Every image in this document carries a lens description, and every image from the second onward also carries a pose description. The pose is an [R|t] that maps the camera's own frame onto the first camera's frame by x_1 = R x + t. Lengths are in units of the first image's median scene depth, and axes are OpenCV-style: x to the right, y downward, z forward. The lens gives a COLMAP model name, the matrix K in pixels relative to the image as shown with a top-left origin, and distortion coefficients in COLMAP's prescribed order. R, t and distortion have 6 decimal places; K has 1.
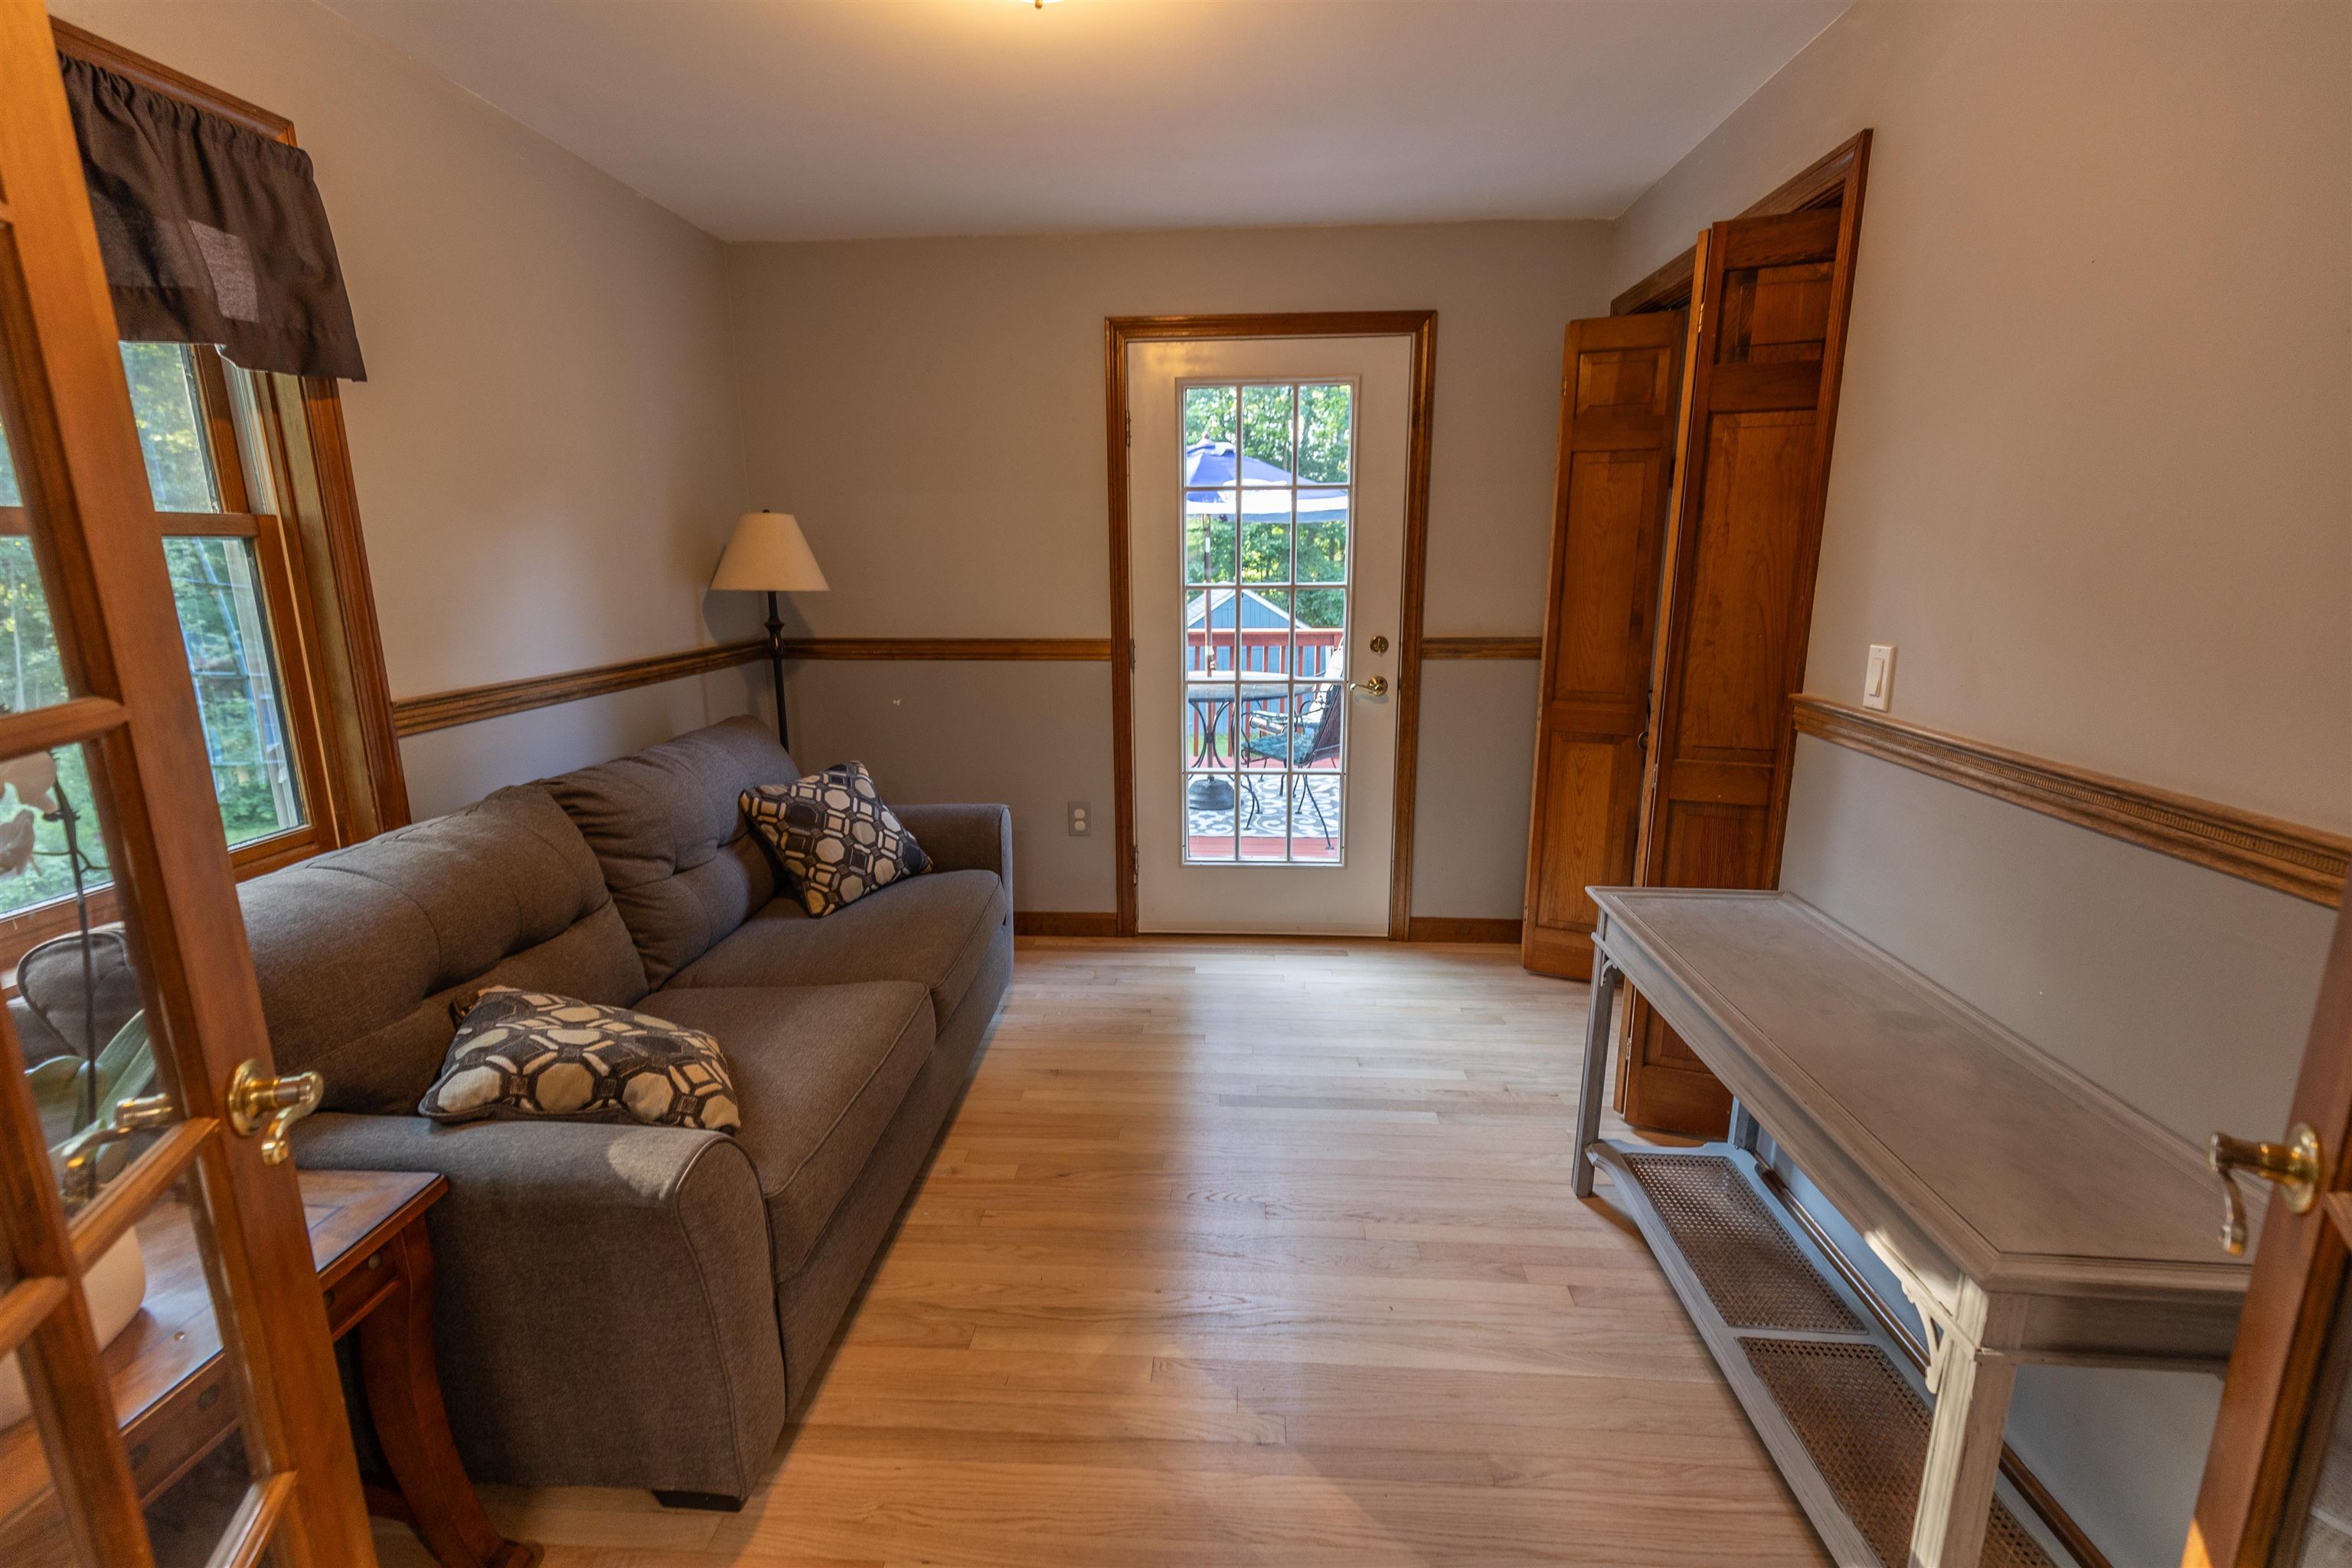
lens RADIAL K [[1043.7, 0, 1179.2], [0, 1043.7, 777.5], [0, 0, 1]] dist [0.004612, -0.001356]
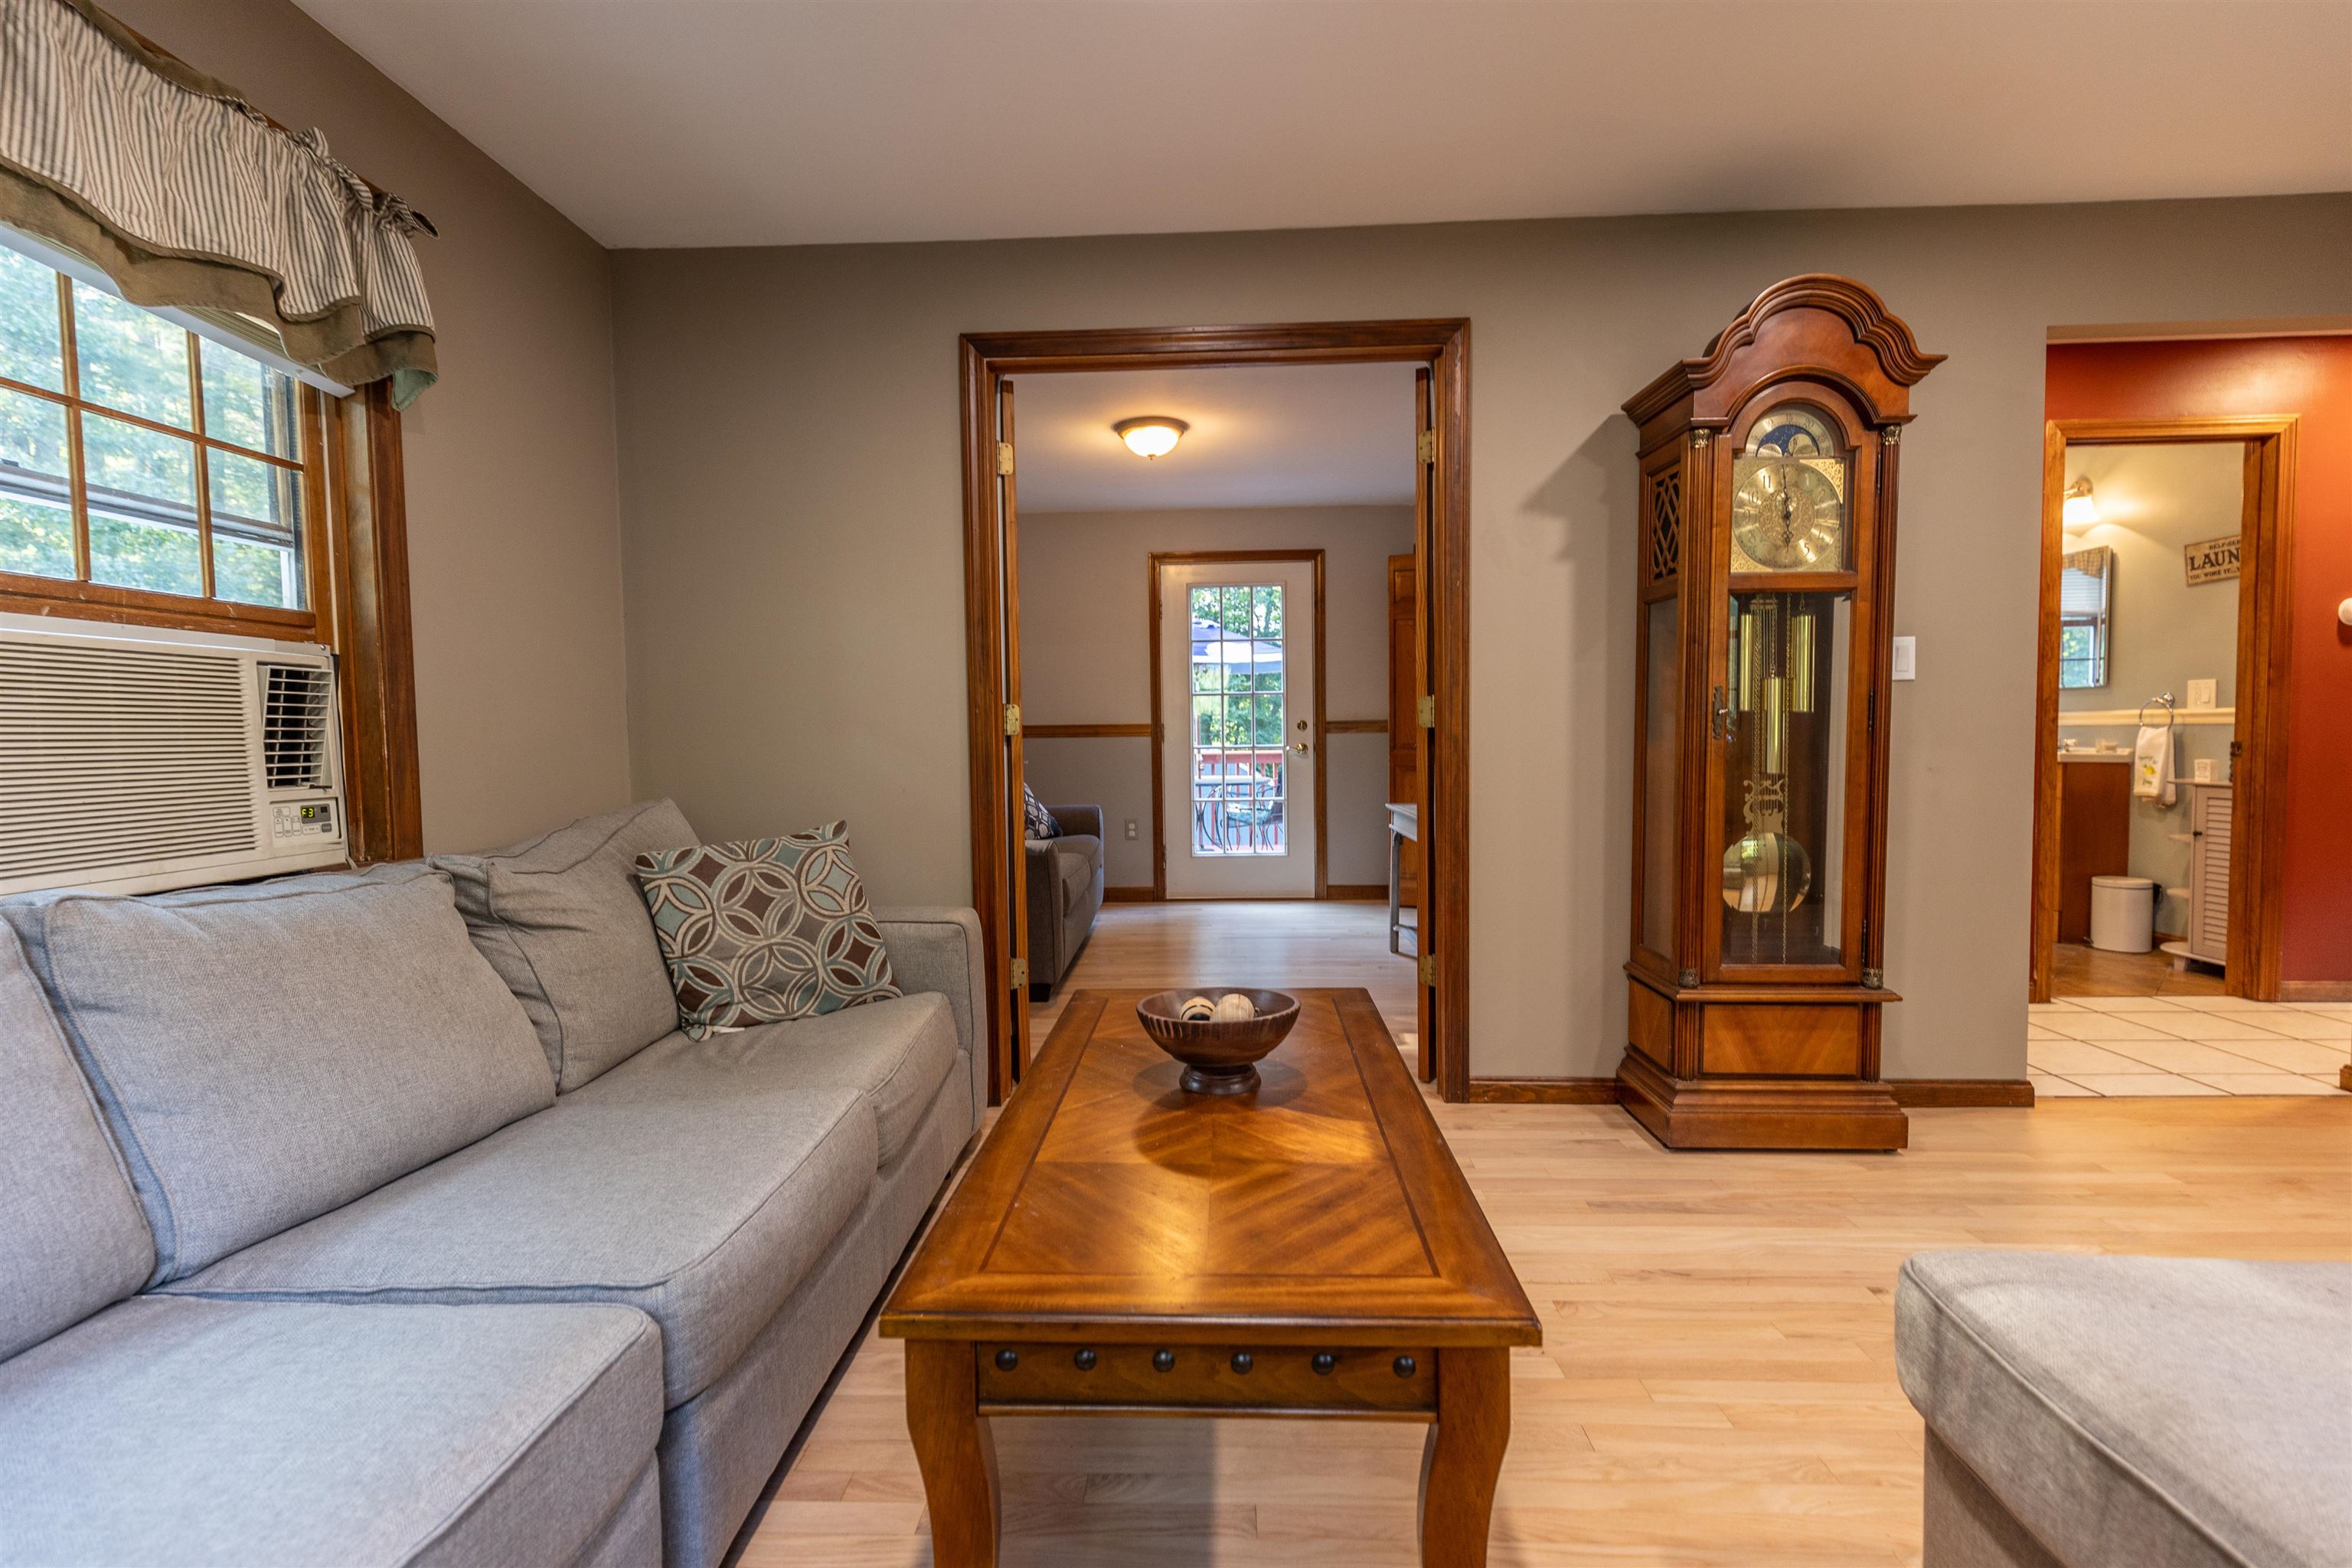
lens RADIAL K [[1043.7, 0, 1179.5], [0, 1043.7, 778.5], [0, 0, 1]] dist [0.004612, -0.001356]
pose [[0.999492, -0.009135, 0.030519, -0.072761], [0.014279, 0.984849, -0.172824, 0.267516], [-0.028478, 0.173172, 0.984480, -0.734450]]
